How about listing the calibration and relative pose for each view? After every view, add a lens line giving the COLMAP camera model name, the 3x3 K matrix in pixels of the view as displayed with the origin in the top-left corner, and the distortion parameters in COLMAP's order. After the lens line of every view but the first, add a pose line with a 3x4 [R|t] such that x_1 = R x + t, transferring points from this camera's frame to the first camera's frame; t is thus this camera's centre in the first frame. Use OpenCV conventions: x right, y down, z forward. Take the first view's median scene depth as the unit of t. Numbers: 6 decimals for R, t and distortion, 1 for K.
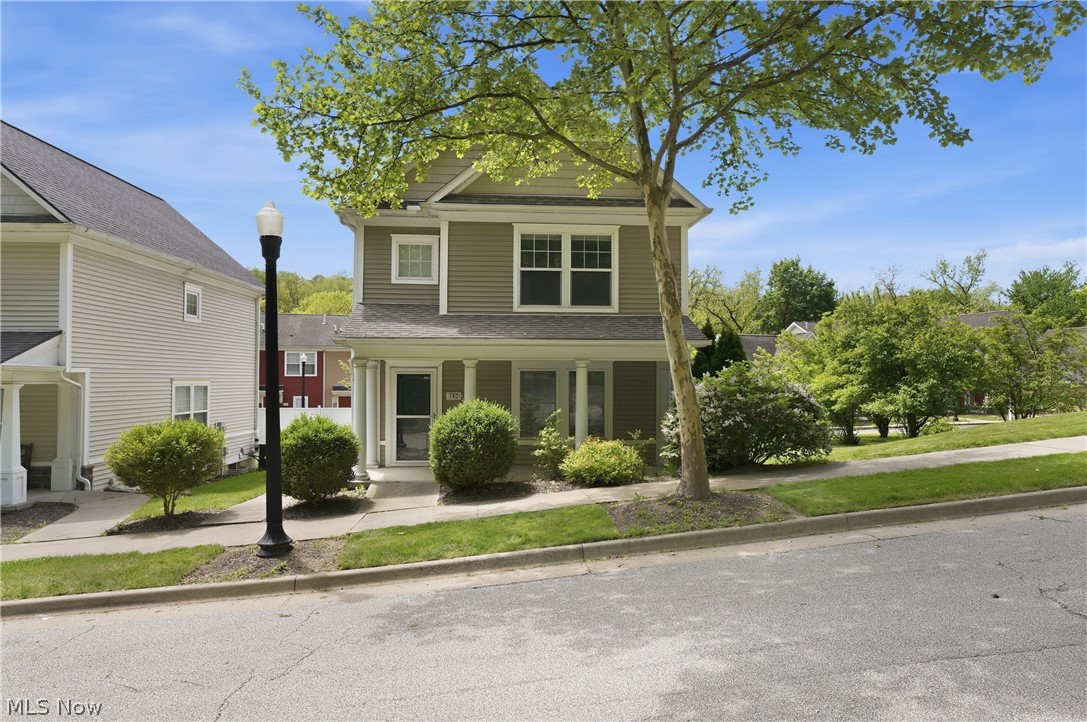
lens RADIAL K [[717.2, 0, 543.5], [0, 717.2, 361.0], [0, 0, 1]] dist [0.000818, 0.000193]
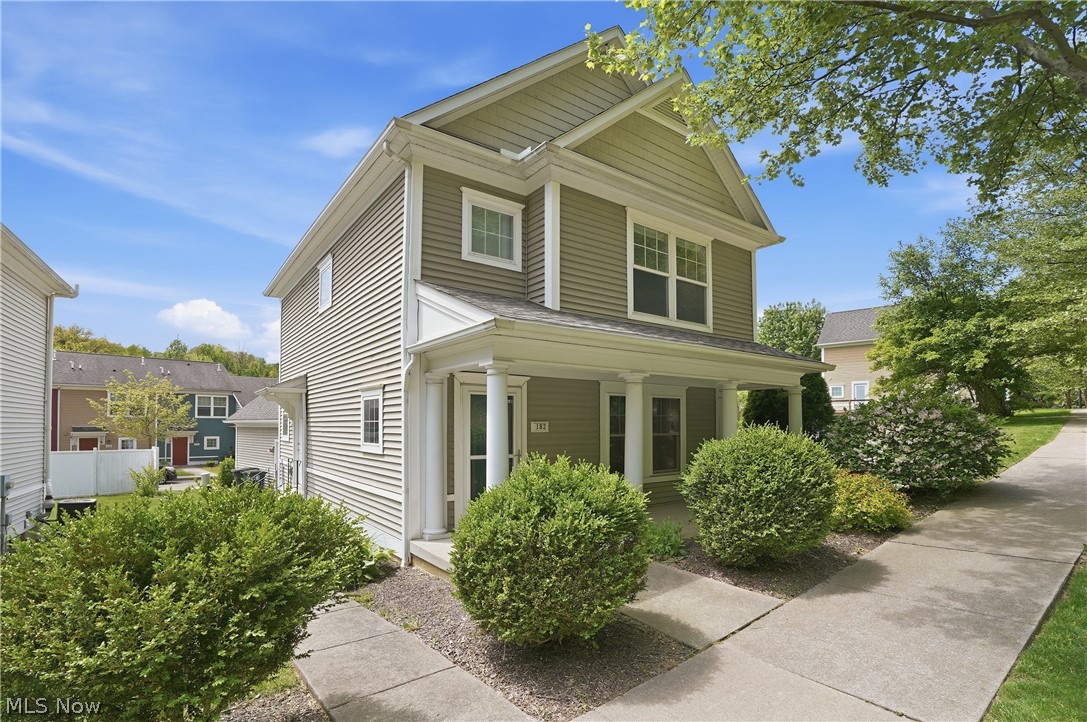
lens RADIAL K [[495.9, 0, 543.1], [0, 495.9, 422.5], [0, 0, 1]] dist [-0.030524, -0.000119]
pose [[0.847614, -0.000901, 0.530612, -0.405932], [-0.011720, 0.999723, 0.020419, 0.034803], [-0.530483, -0.023526, 0.847369, 0.583027]]
